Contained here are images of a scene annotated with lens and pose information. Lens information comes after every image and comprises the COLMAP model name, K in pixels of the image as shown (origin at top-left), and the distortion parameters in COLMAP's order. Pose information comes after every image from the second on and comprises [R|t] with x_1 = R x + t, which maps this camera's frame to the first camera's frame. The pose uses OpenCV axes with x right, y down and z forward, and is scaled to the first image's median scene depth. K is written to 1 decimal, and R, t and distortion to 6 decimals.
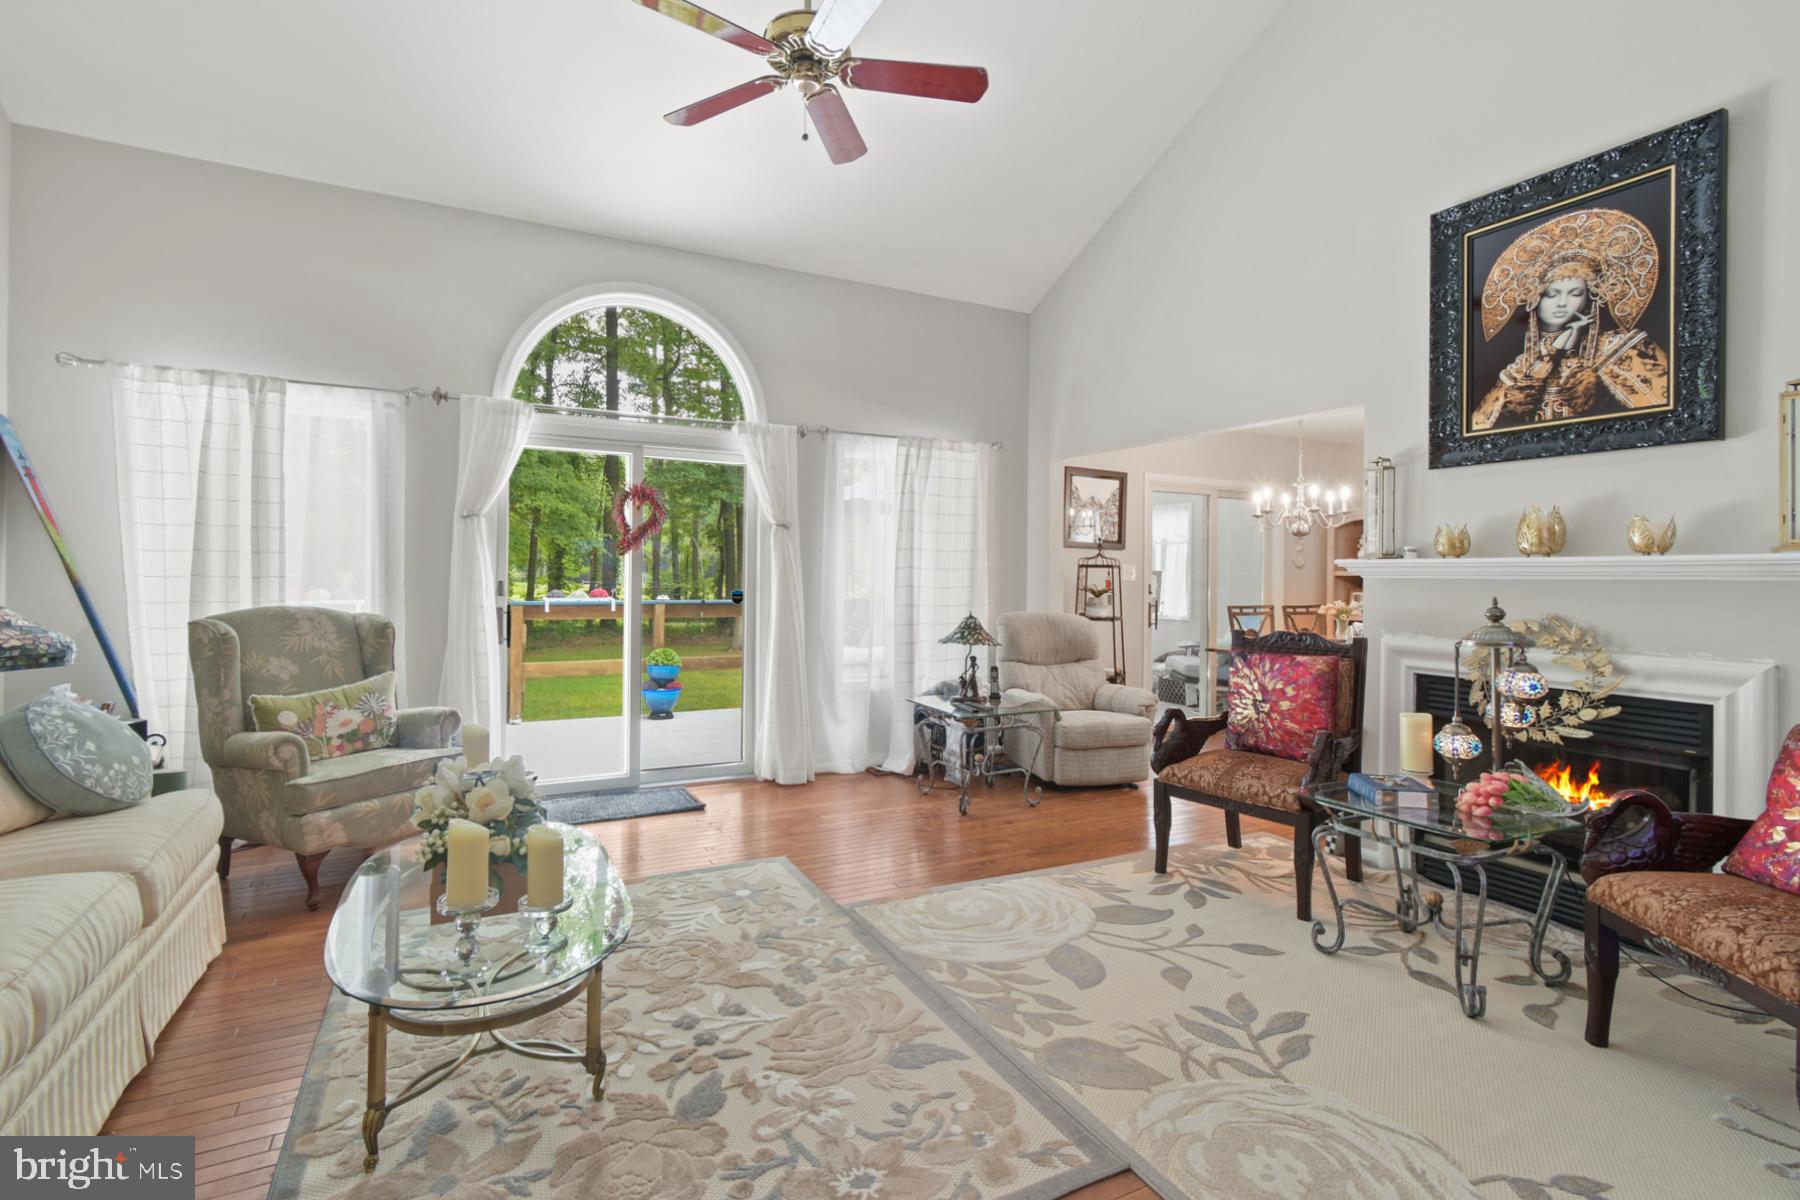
lens RADIAL K [[838.8, 0, 891.3], [0, 838.8, 572.5], [0, 0, 1]] dist [0.006442, 0.000350]
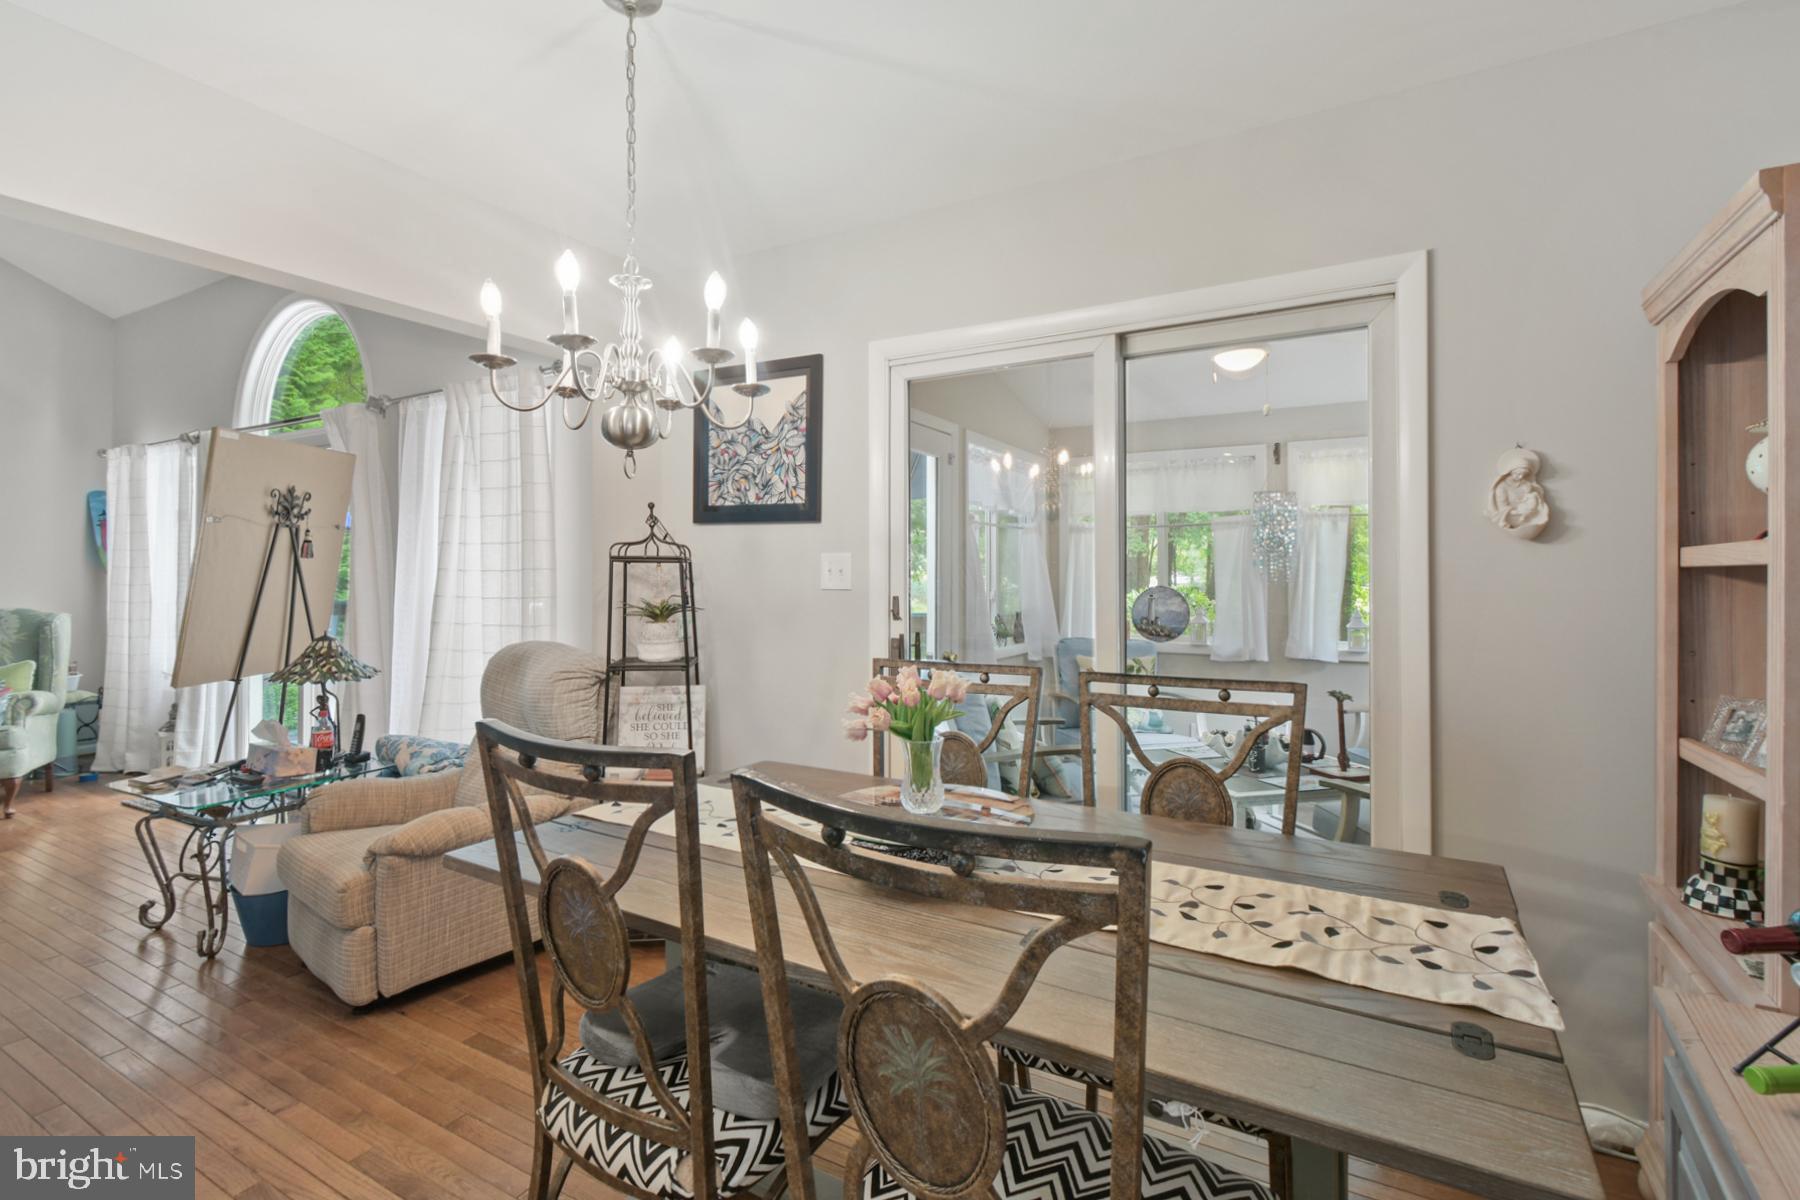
lens RADIAL K [[838.8, 0, 891.3], [0, 838.8, 572.5], [0, 0, 1]] dist [0.006442, 0.000350]
pose [[0.539948, -0.014858, -0.841567, 1.213859], [0.007352, 0.999889, -0.012936, 0.013251], [0.841666, 0.000797, 0.539998, 1.380236]]
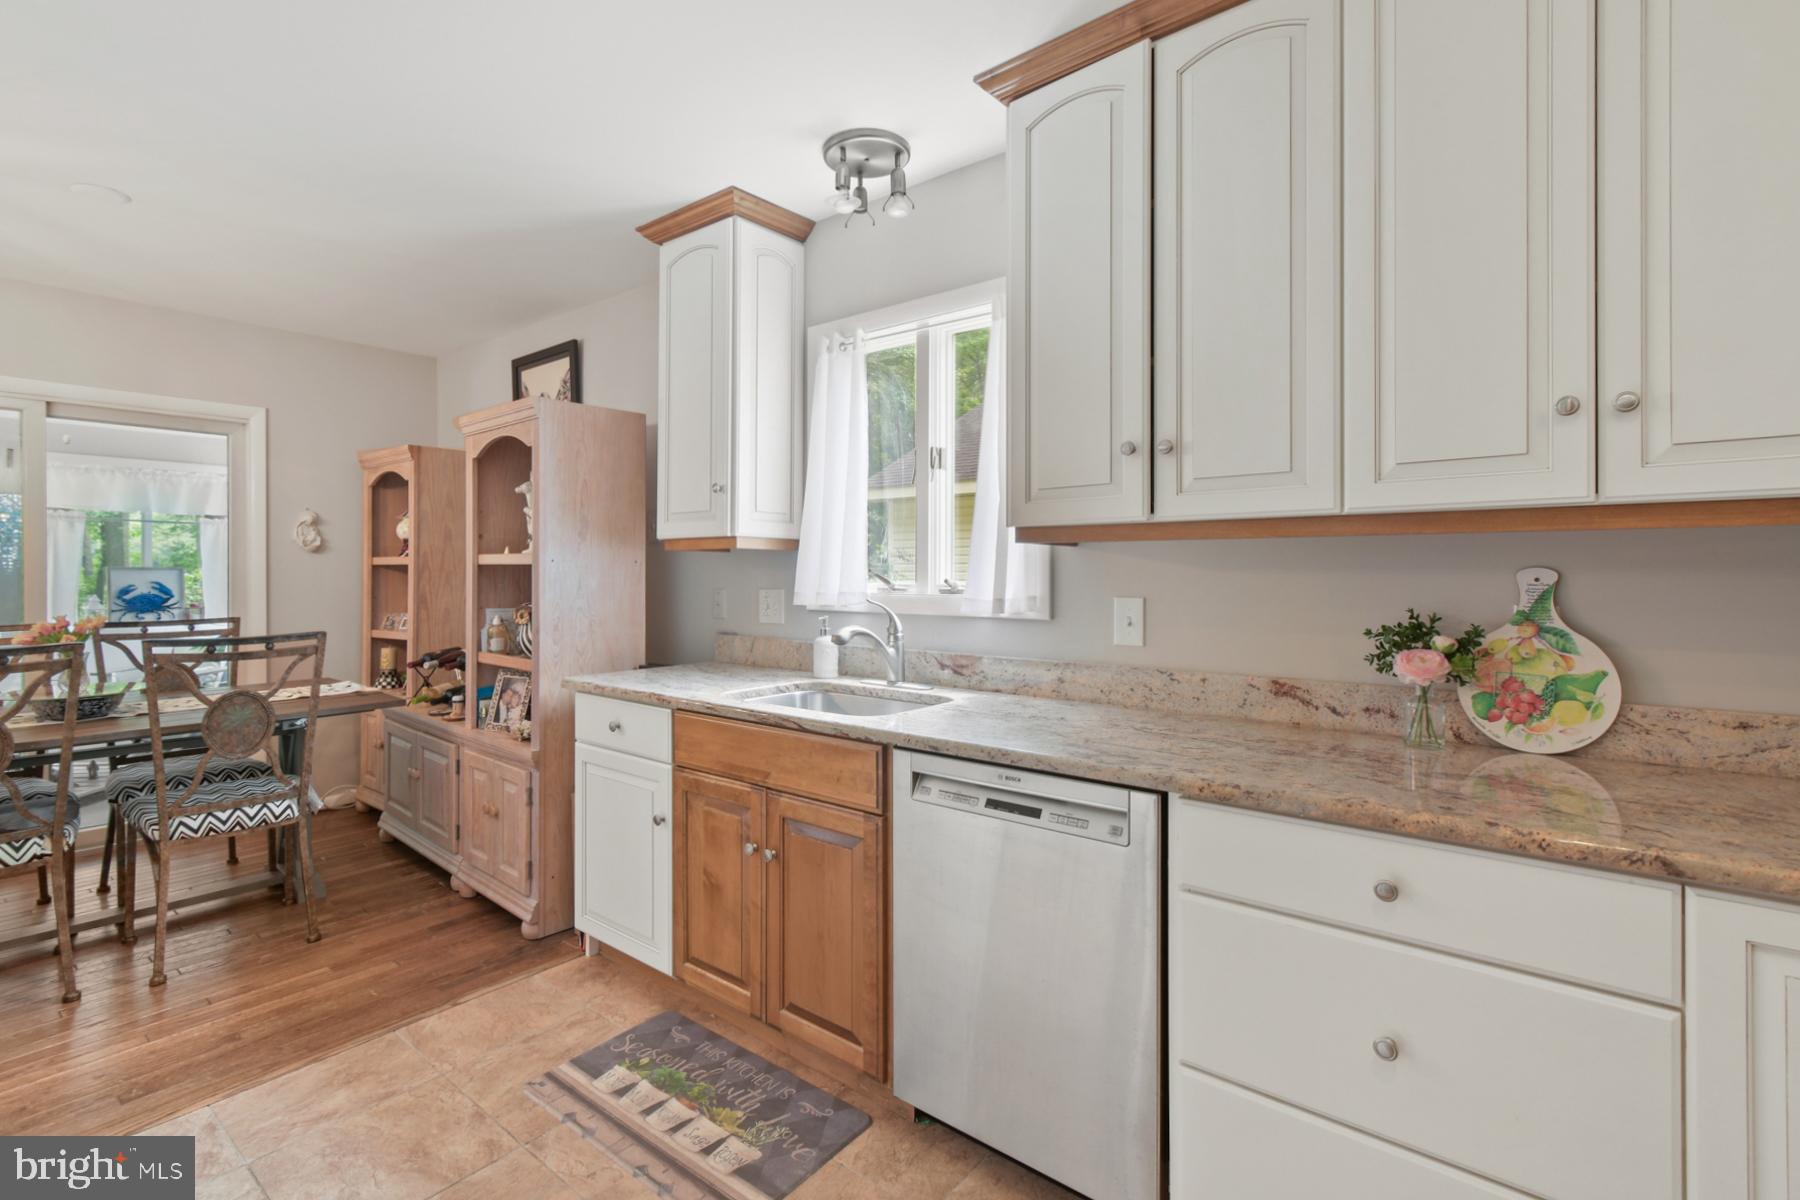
lens RADIAL K [[838.8, 0, 891.3], [0, 838.8, 572.5], [0, 0, 1]] dist [0.006442, 0.000350]
pose [[0.914635, -0.008468, 0.404193, 1.251739], [0.006466, 0.999959, 0.006317, 0.015458], [-0.404230, -0.003164, 0.914652, 0.580989]]
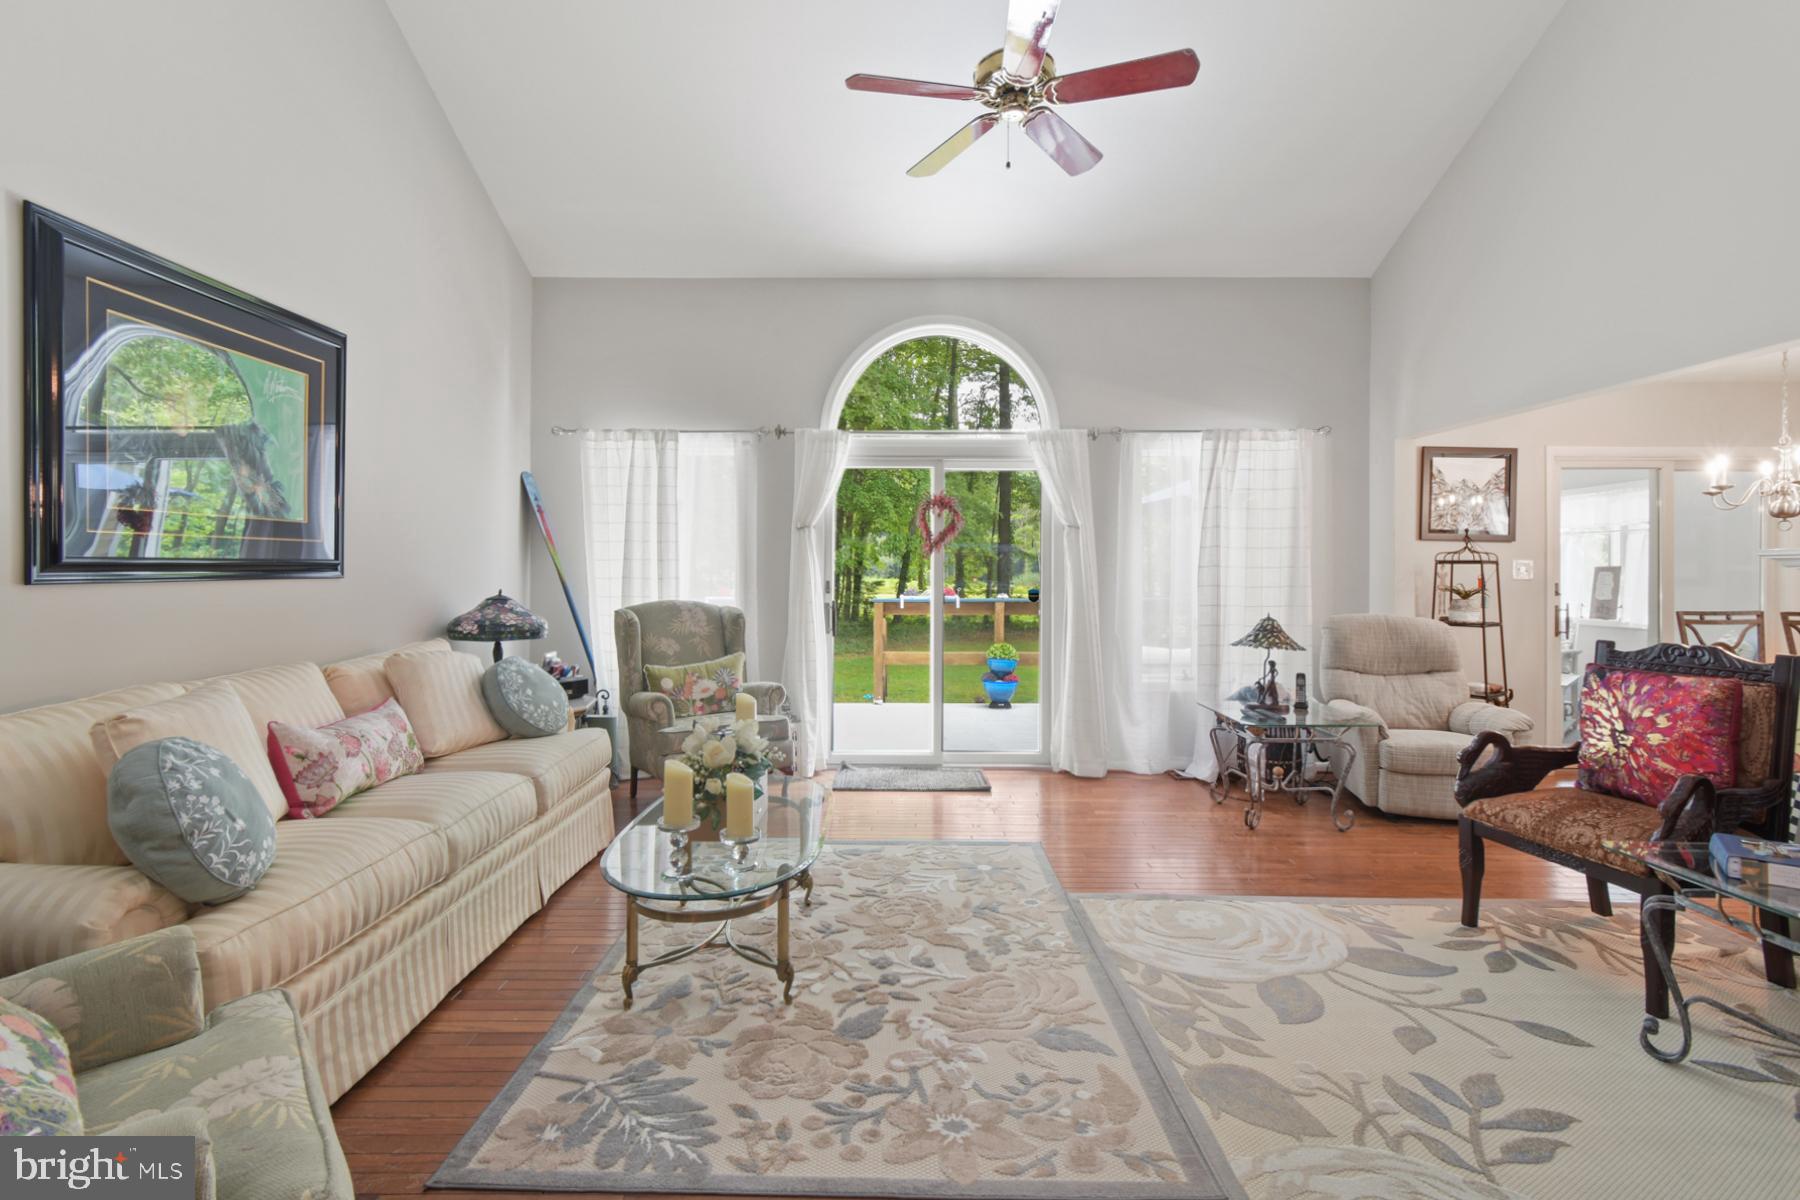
lens RADIAL K [[818.8, 0, 899.3], [0, 818.8, 571.9], [0, 0, 1]] dist [0.001160, -0.000385]
pose [[0.888241, -0.007236, -0.459320, 0.193833], [0.007050, 0.999973, -0.002120, 0.000383], [0.459323, -0.001355, 0.888268, 0.008243]]
